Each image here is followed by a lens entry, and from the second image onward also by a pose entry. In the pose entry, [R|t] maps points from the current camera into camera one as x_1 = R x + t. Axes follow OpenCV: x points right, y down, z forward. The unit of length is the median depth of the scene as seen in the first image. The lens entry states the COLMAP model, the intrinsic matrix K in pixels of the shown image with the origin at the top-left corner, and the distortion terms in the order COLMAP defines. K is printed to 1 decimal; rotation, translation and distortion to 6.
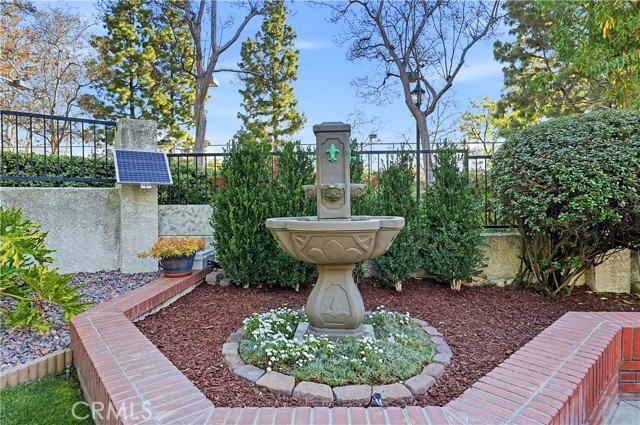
lens RADIAL K [[353.9, 0, 320.0], [0, 353.9, 212.5], [0, 0, 1]] dist [-0.000288, -0.000023]
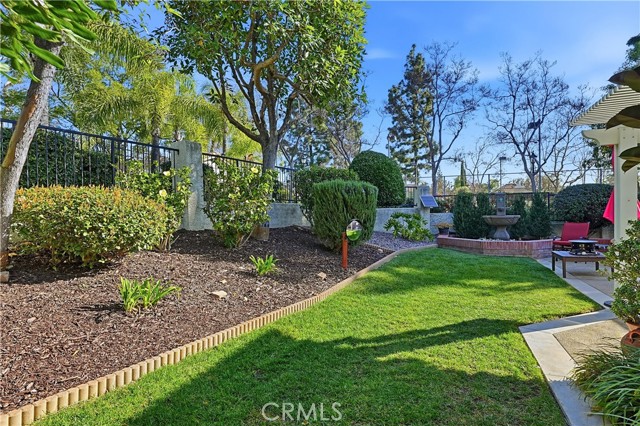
lens RADIAL K [[331.3, 0, 320.0], [0, 331.3, 213.0], [0, 0, 1]] dist [-0.000687, -0.000173]
pose [[0.938811, 0.000468, -0.344433, -0.040152], [-0.011053, 0.999525, -0.028770, 0.007842], [0.344256, 0.030816, 0.938370, -0.221112]]
